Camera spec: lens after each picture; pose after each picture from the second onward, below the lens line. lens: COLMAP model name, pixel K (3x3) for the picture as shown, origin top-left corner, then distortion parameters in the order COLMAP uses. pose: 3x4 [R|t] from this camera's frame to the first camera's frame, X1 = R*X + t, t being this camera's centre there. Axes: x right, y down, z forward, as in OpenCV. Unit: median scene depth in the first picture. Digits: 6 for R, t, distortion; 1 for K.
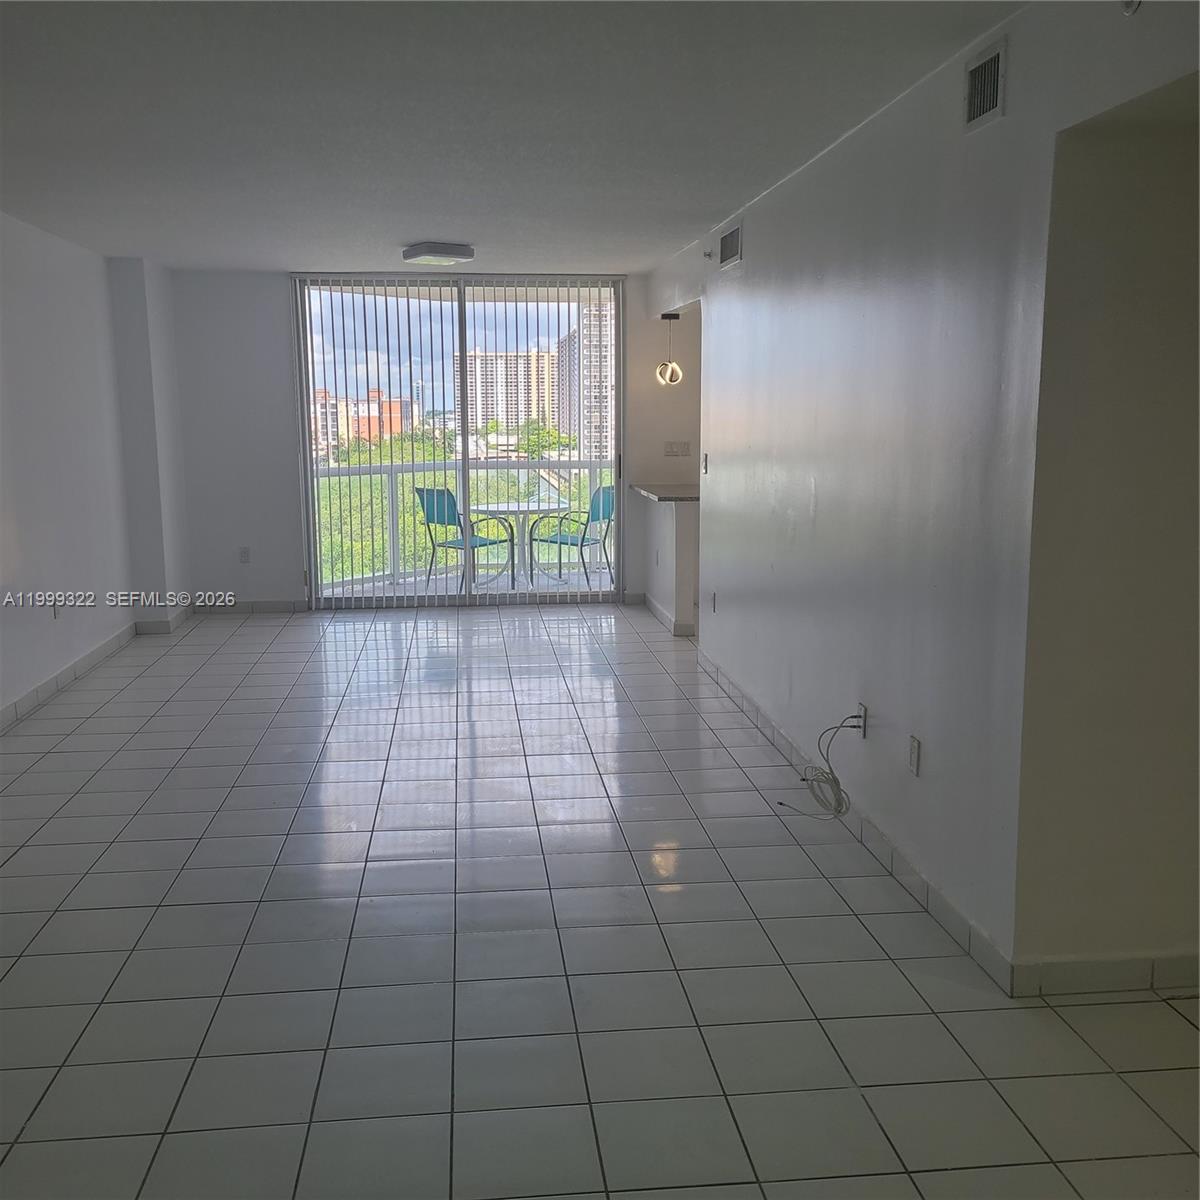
lens RADIAL K [[1203.0, 0, 594.5], [0, 1203.0, 595.9], [0, 0, 1]] dist [0.064341, -0.026886]
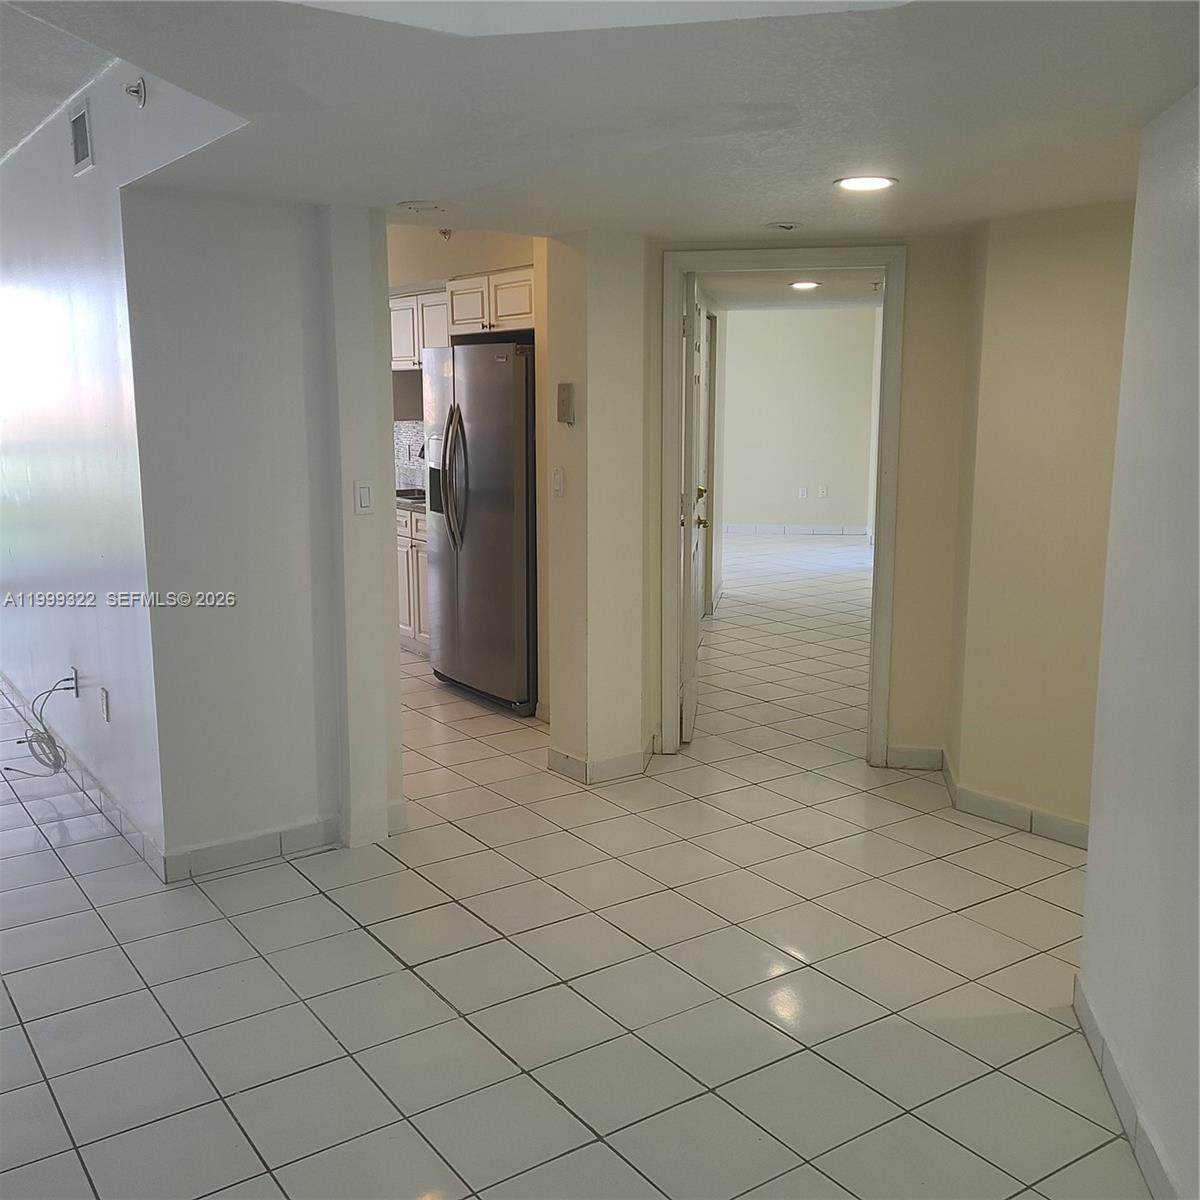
lens RADIAL K [[1203.0, 0, 594.5], [0, 1203.0, 595.9], [0, 0, 1]] dist [0.064341, -0.026886]
pose [[0.881192, -0.074628, 0.466831, 0.143595], [0.068606, 0.997195, 0.029911, 0.025973], [-0.467754, 0.005670, 0.883840, -0.249892]]
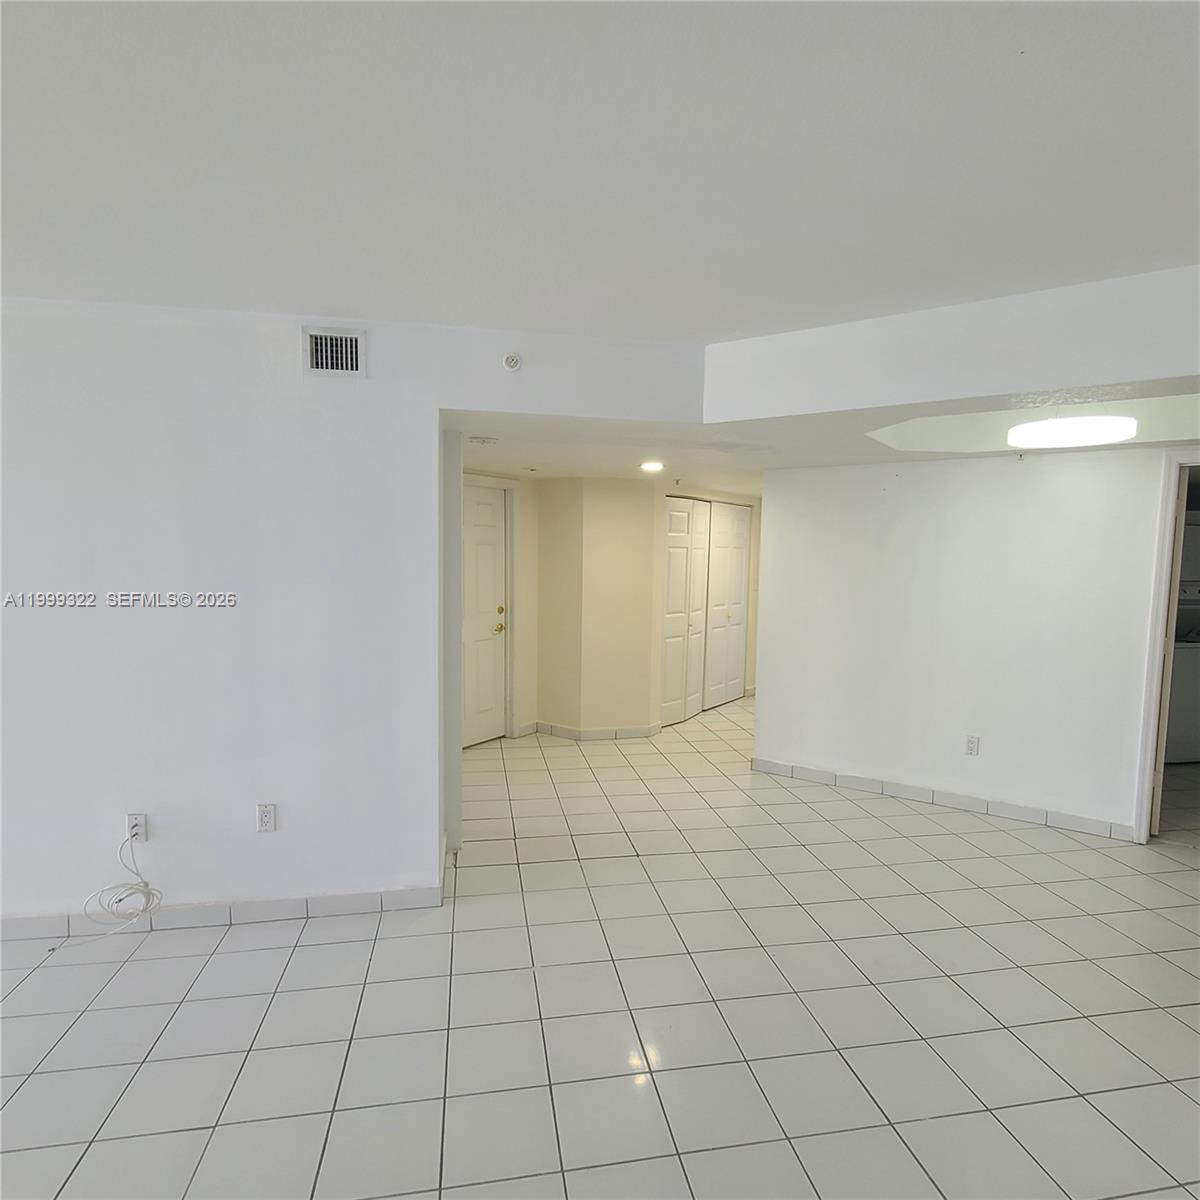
lens RADIAL K [[730.3, 0, 609.6], [0, 730.3, 612.5], [0, 0, 1]] dist [0.000303, 0.000717]
pose [[-0.074956, -0.082131, 0.993799, -0.551404], [0.143985, 0.985267, 0.092286, -0.112990], [-0.986737, 0.150010, -0.062026, 0.653875]]
